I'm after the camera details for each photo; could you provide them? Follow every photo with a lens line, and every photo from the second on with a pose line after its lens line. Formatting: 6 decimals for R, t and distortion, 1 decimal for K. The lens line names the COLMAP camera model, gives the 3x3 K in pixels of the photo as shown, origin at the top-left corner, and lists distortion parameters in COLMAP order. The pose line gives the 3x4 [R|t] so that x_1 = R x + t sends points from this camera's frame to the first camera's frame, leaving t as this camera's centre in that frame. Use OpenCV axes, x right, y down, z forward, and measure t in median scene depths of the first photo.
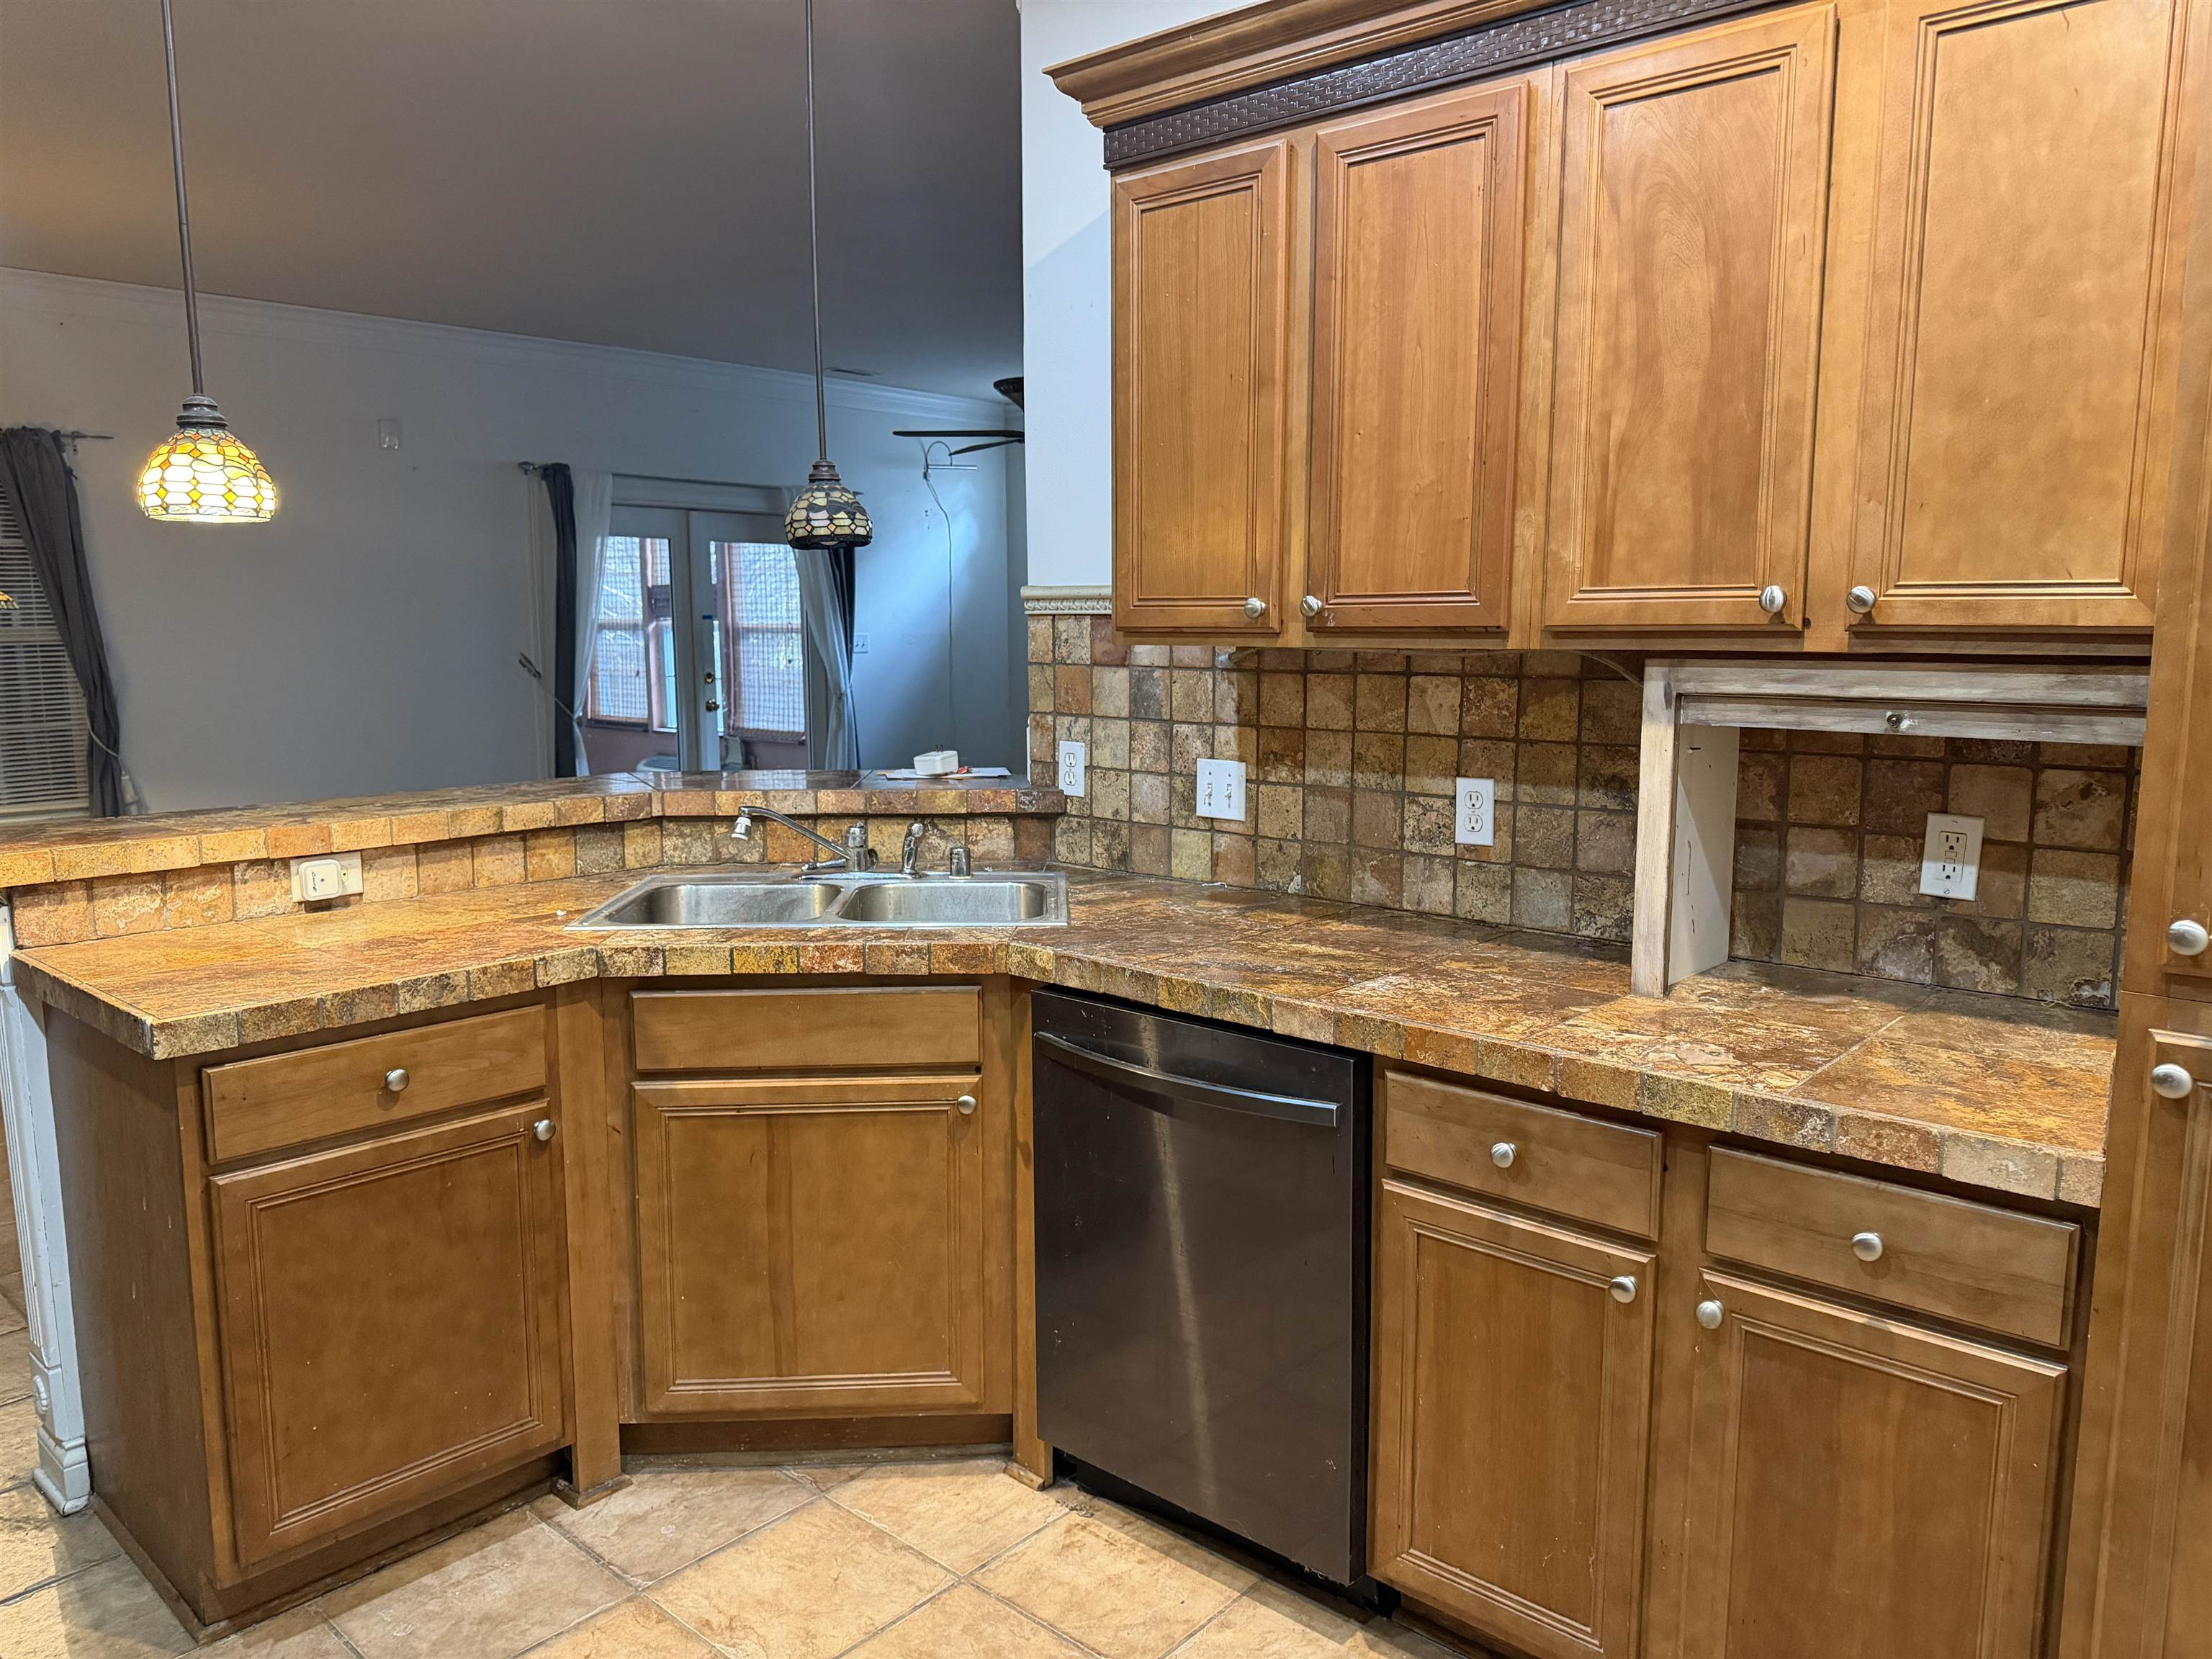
lens RADIAL K [[1563.4, 0, 1106.8], [0, 1563.4, 832.2], [0, 0, 1]] dist [0.010012, 0.002611]
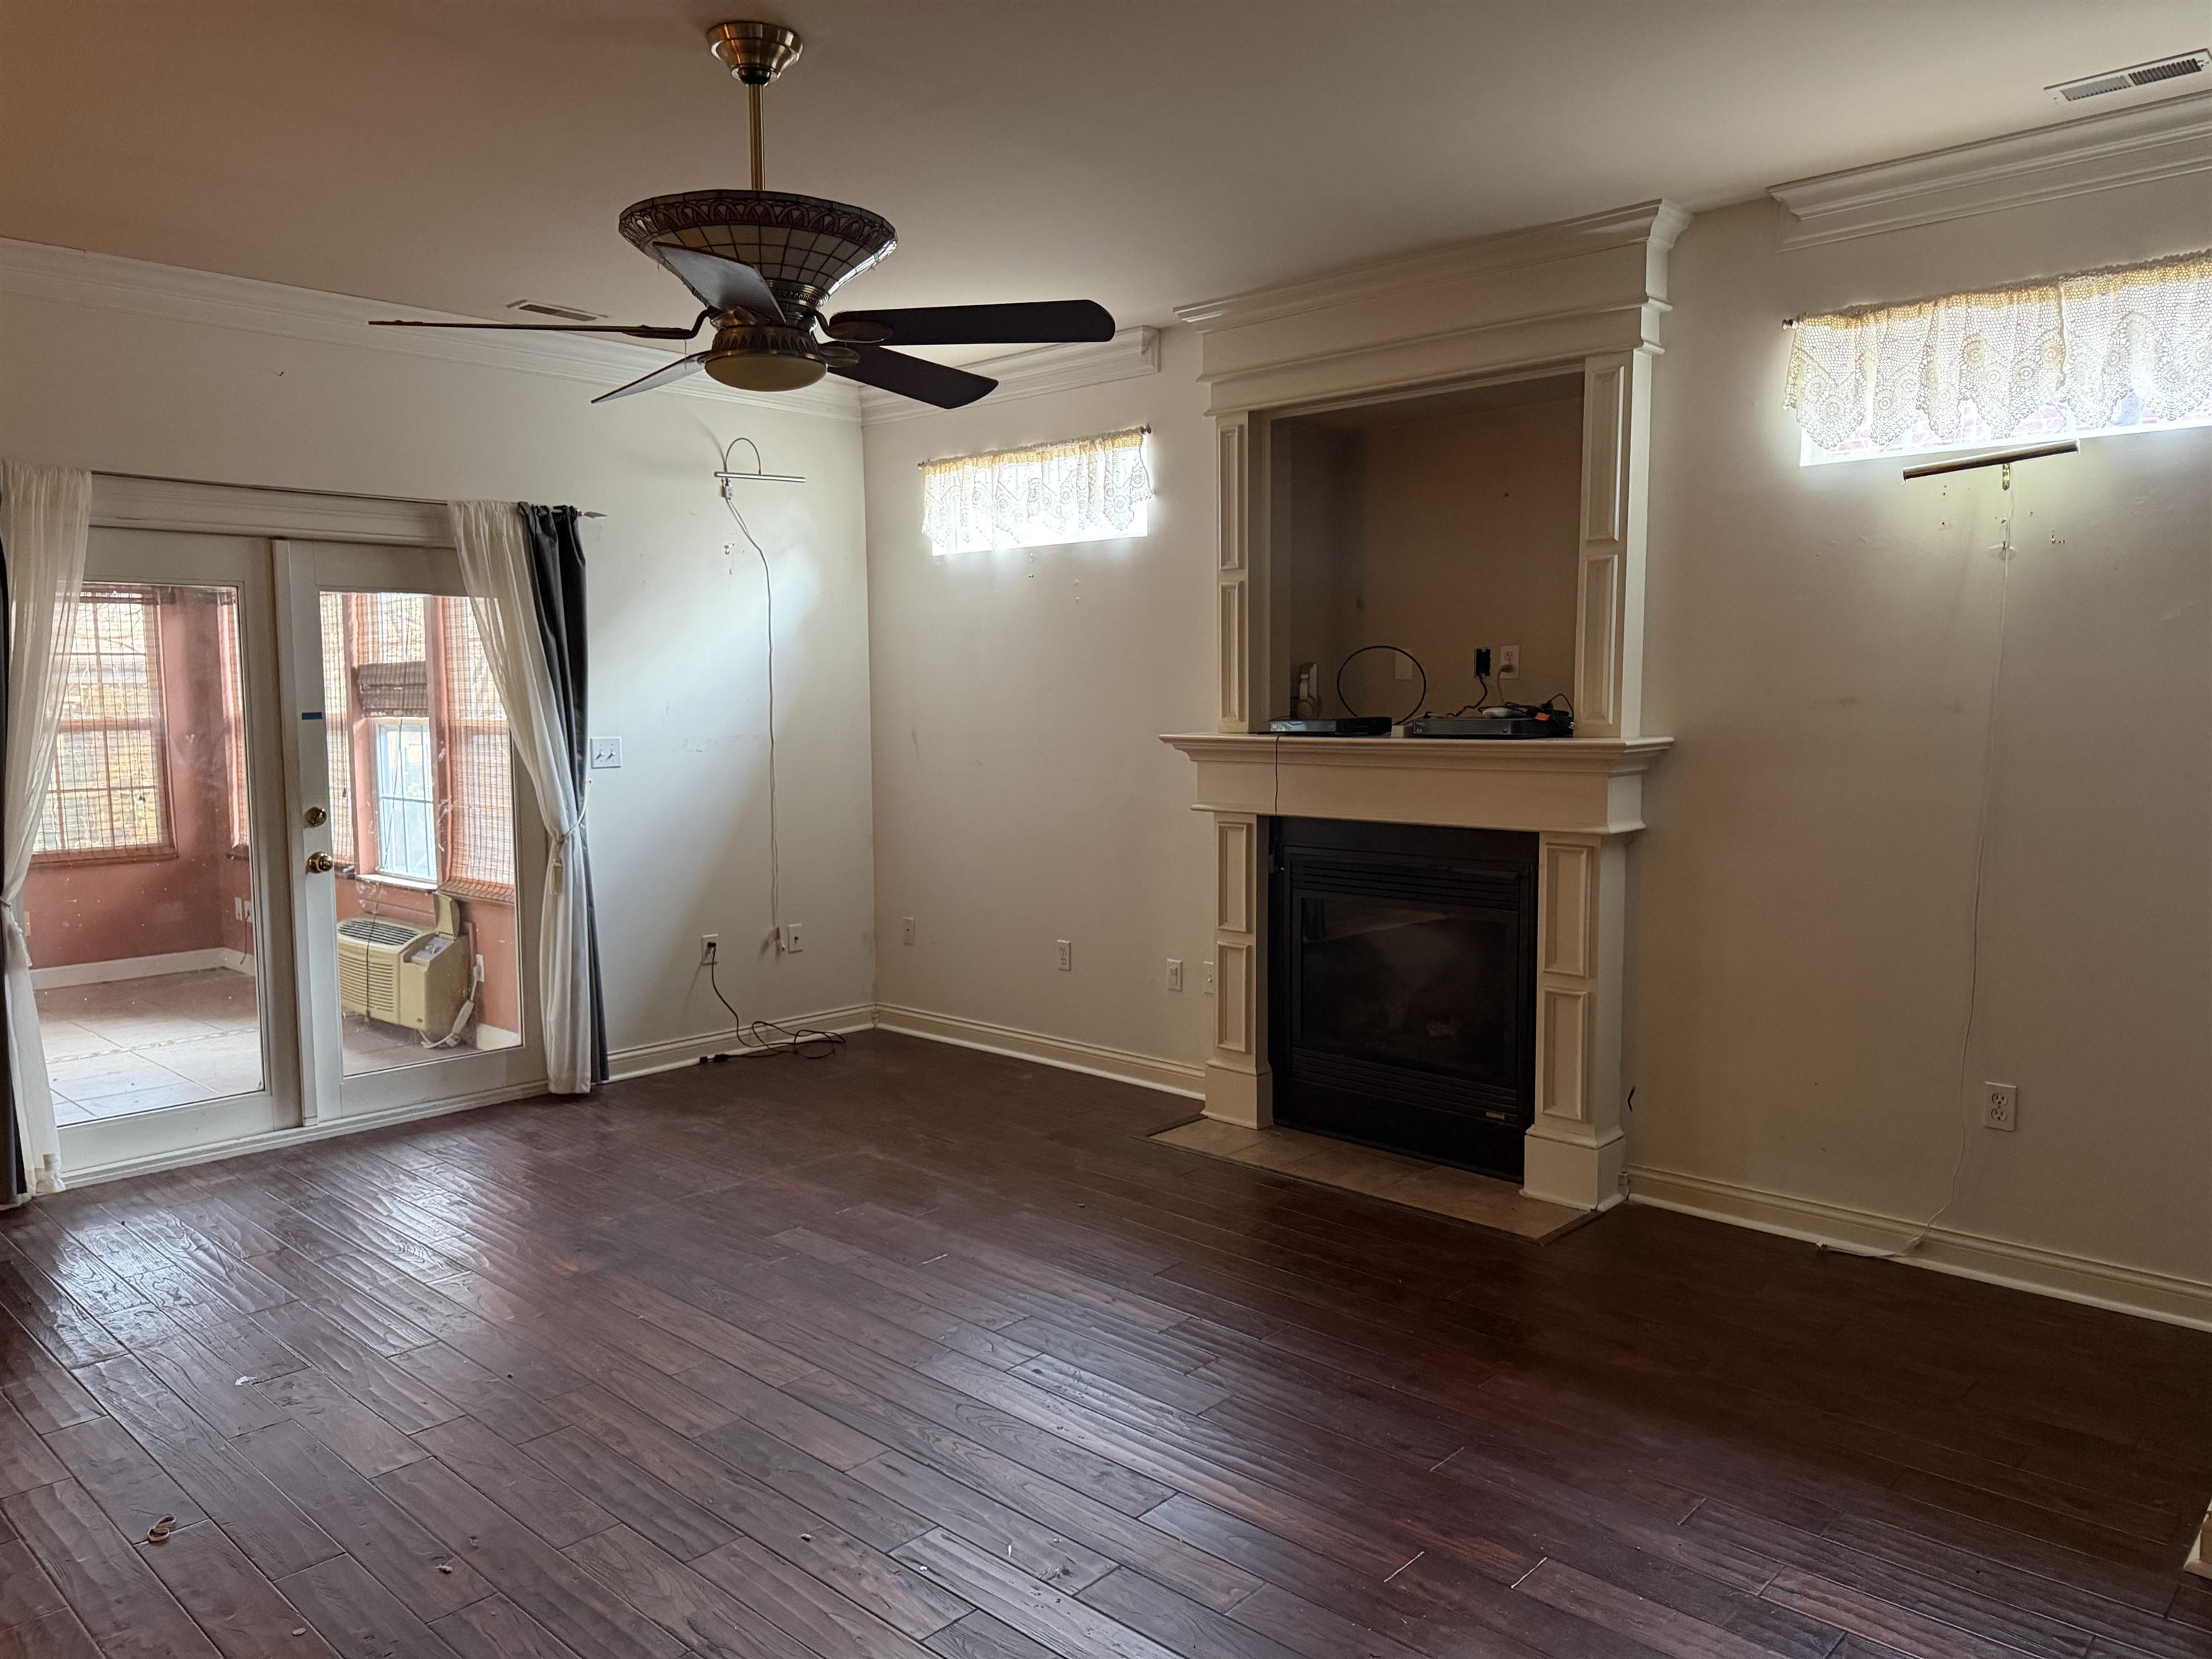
lens RADIAL K [[1563.4, 0, 1105.8], [0, 1563.4, 830.6], [0, 0, 1]] dist [0.010012, 0.002611]
pose [[0.999682, -0.007849, -0.023967, 0.062866], [0.006714, 0.998869, -0.047081, -0.062414], [0.024309, 0.046905, 0.998604, 0.402601]]
